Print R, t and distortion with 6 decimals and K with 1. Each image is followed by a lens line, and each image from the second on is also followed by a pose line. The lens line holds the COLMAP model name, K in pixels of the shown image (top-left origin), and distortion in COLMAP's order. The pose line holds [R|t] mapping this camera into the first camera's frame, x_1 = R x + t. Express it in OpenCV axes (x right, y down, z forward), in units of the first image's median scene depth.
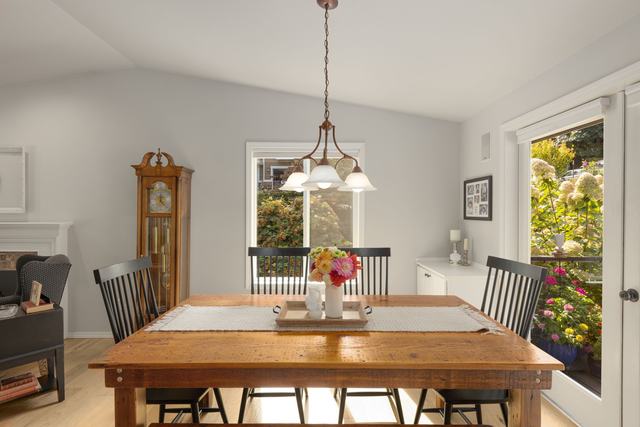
lens RADIAL K [[324.0, 0, 323.3], [0, 324.0, 213.8], [0, 0, 1]] dist [0.000129, -0.000537]
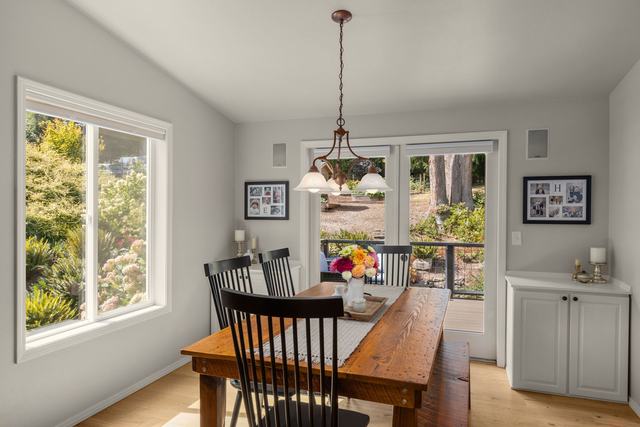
lens RADIAL K [[413.1, 0, 320.7], [0, 413.1, 214.2], [0, 0, 1]] dist [-0.003001, -0.001986]
pose [[0.334692, -0.004961, 0.942314, -0.750366], [0.000238, 0.999987, 0.005180, -0.006564], [-0.942327, -0.001509, 0.334689, 0.356598]]
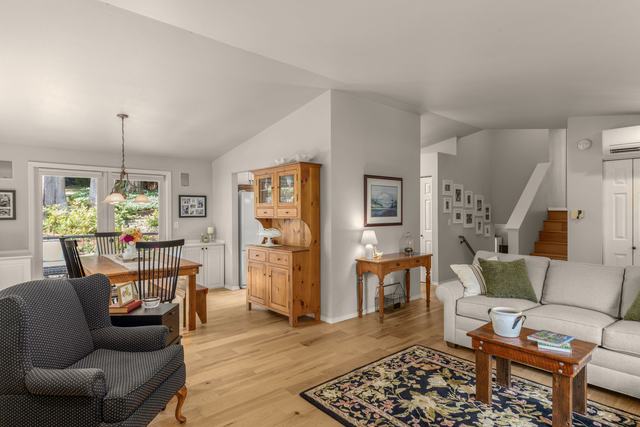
lens RADIAL K [[361.9, 0, 321.8], [0, 361.9, 215.2], [0, 0, 1]] dist [0.001835, 0.000073]
pose [[-0.651496, -0.004185, 0.758640, -1.551536], [0.008874, 0.999874, 0.013136, -0.008212], [-0.758600, 0.015290, -0.651377, 0.914726]]
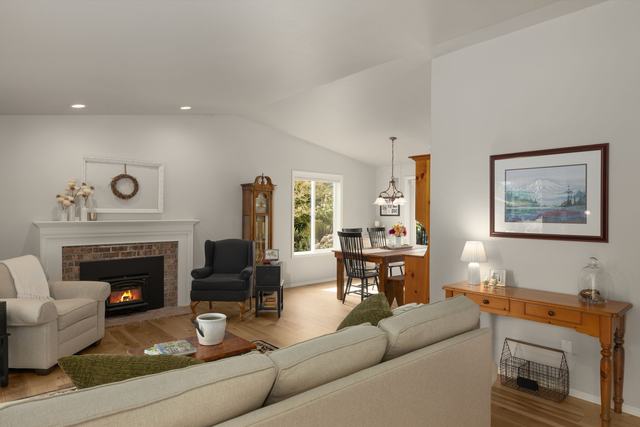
lens RADIAL K [[387.5, 0, 319.0], [0, 387.5, 210.9], [0, 0, 1]] dist [0.010011, -0.001571]
pose [[0.759994, 0.002122, 0.649927, -1.561464], [0.001115, 0.999989, -0.004569, -0.003058], [-0.649929, 0.004197, 0.759983, -0.670117]]
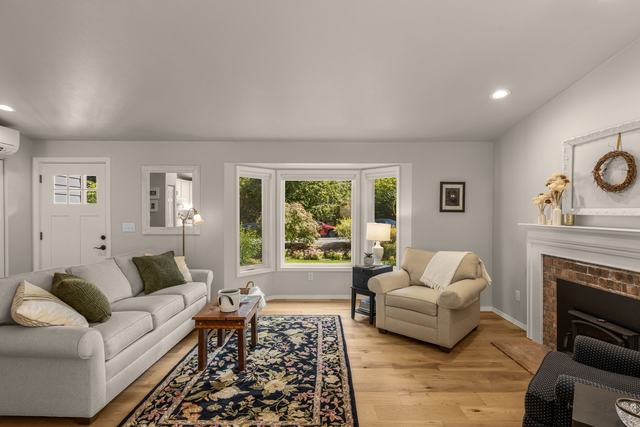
lens RADIAL K [[324.0, 0, 319.0], [0, 324.0, 213.3], [0, 0, 1]] dist [0.000129, -0.000537]
pose [[-0.009220, 0.006114, -0.999939, -0.319273], [-0.008707, 0.999943, 0.006194, -0.007173], [0.999920, 0.008763, -0.009166, 0.342986]]
